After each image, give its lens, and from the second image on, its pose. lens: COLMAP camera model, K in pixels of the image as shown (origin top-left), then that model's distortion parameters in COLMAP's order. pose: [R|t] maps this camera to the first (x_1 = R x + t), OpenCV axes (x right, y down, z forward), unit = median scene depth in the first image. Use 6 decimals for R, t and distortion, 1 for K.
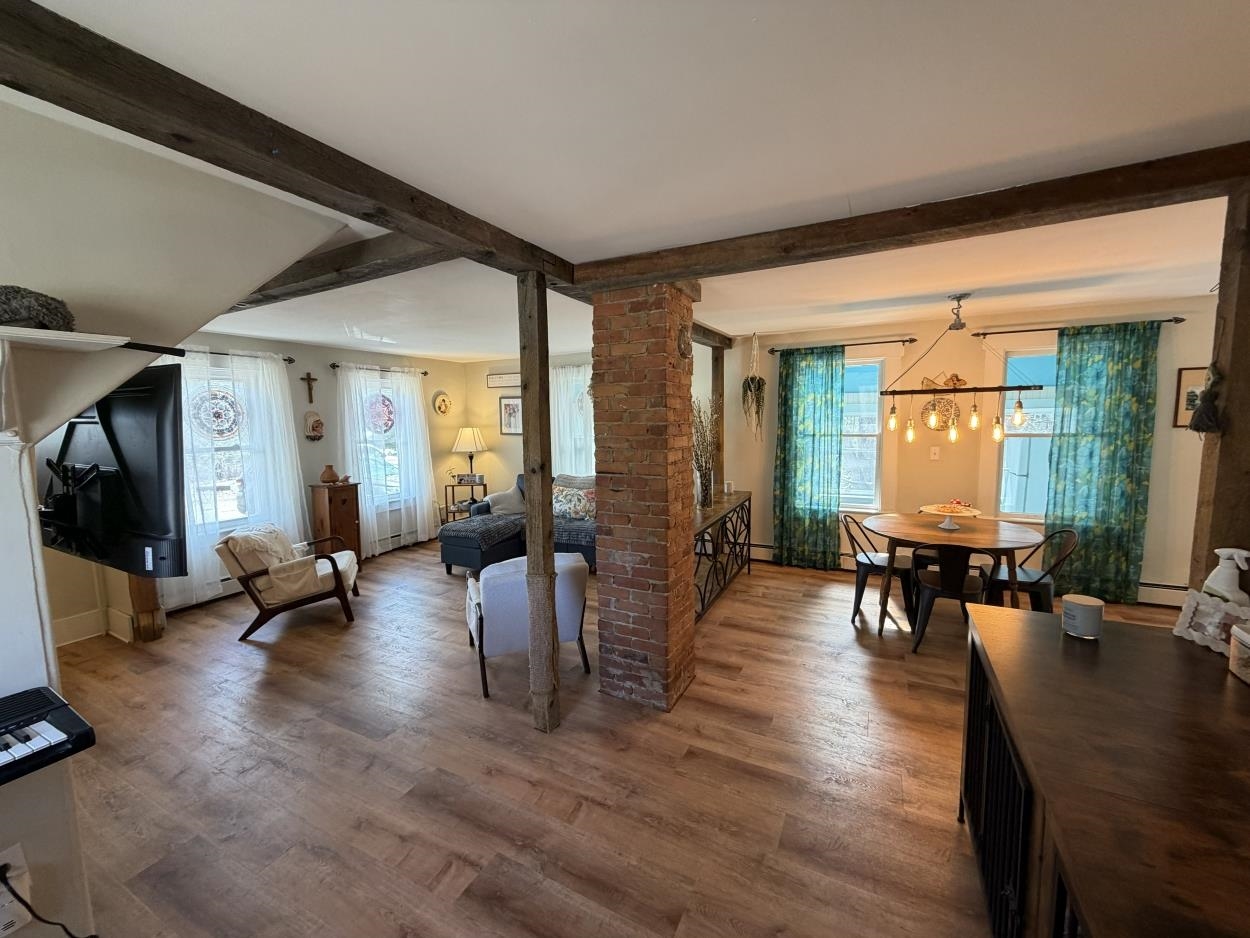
lens RADIAL K [[496.1, 0, 620.6], [0, 496.1, 469.8], [0, 0, 1]] dist [0.000338, -0.000168]
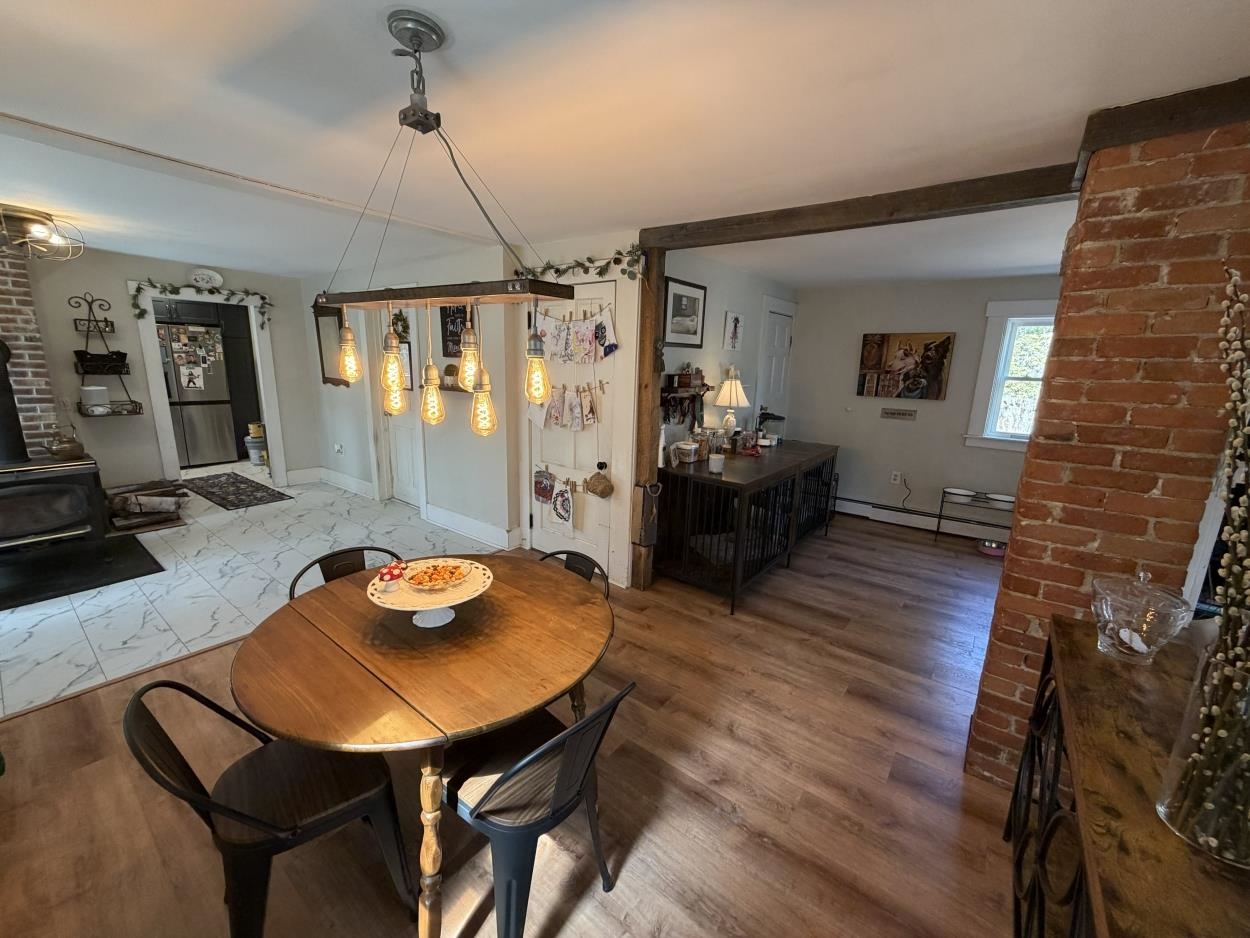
lens RADIAL K [[496.1, 0, 620.6], [0, 496.1, 469.8], [0, 0, 1]] dist [0.000338, -0.000168]
pose [[-0.984062, -0.048545, 0.171070, 0.373251], [0.007143, 0.950448, 0.310802, -0.124441], [-0.177681, 0.307070, -0.934953, 1.151038]]
